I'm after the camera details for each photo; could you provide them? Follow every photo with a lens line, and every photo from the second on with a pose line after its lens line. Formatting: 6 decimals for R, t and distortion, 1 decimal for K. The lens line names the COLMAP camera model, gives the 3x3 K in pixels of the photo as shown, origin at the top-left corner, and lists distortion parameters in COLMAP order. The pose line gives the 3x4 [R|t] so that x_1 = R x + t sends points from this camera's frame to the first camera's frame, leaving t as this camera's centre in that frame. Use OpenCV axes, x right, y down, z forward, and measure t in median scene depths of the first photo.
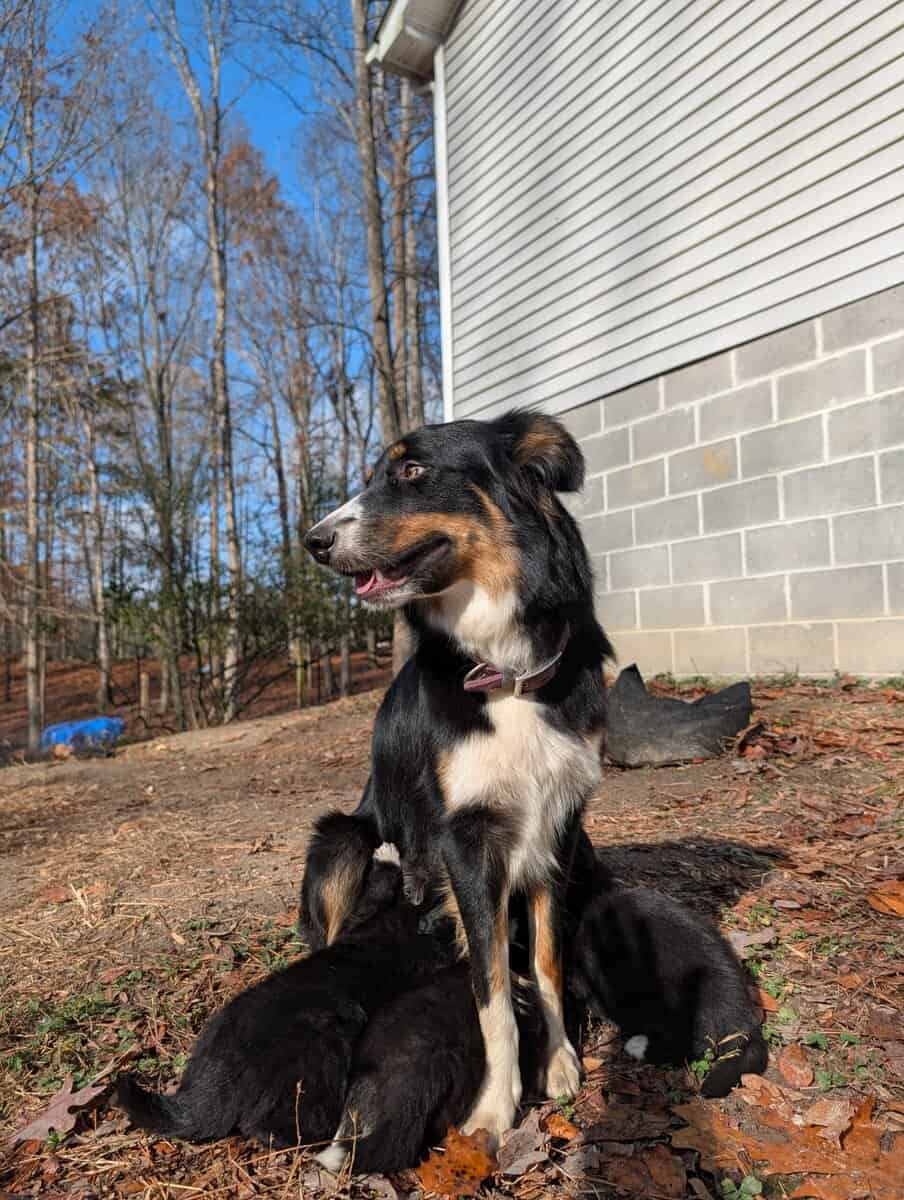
lens RADIAL K [[893.9, 0, 447.9], [0, 893.9, 604.1], [0, 0, 1]] dist [0.007343, 0.009828]
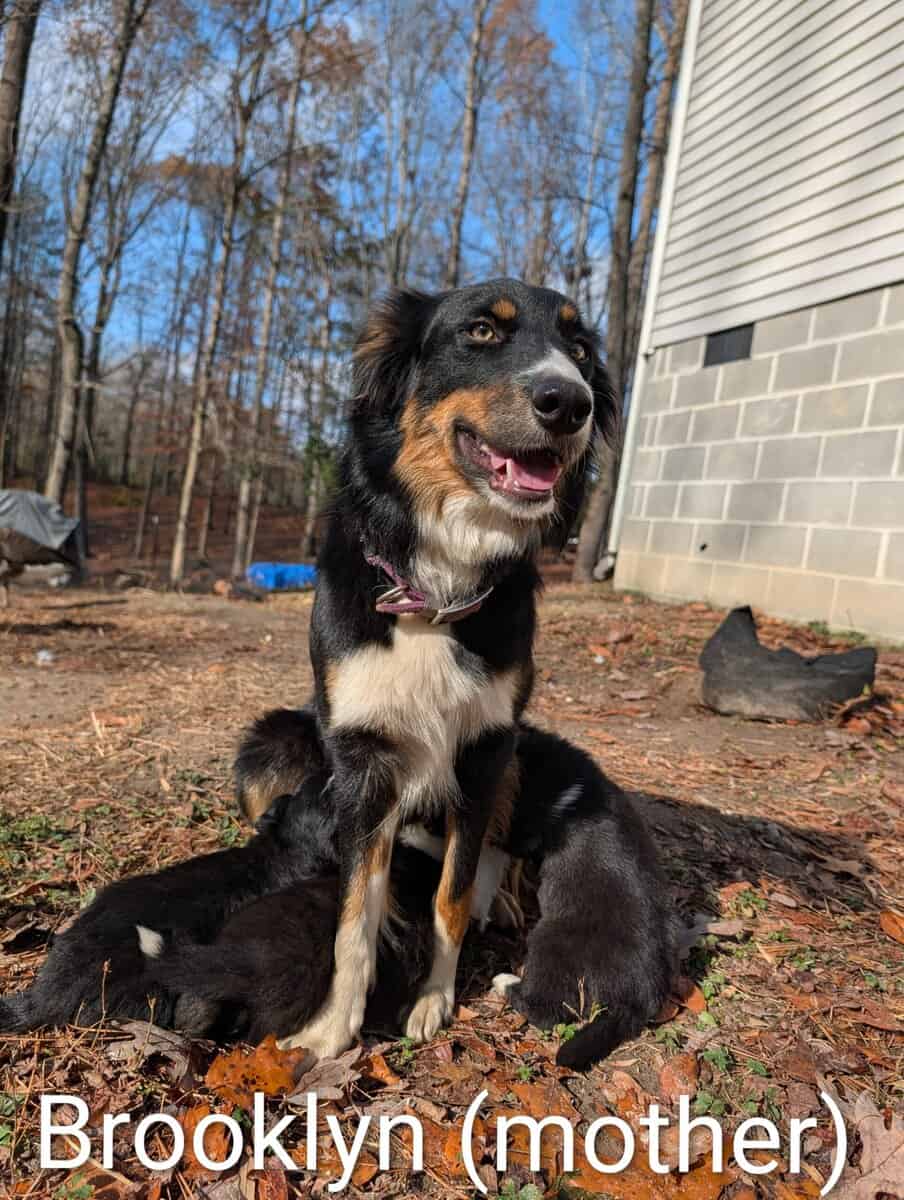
lens RADIAL K [[893.9, 0, 454.5], [0, 893.9, 599.9], [0, 0, 1]] dist [0.007343, 0.009828]
pose [[0.963232, 0.179789, -0.199651, 0.109701], [-0.155238, 0.978938, 0.132594, -0.013459], [0.219285, -0.096726, 0.970854, 0.055797]]
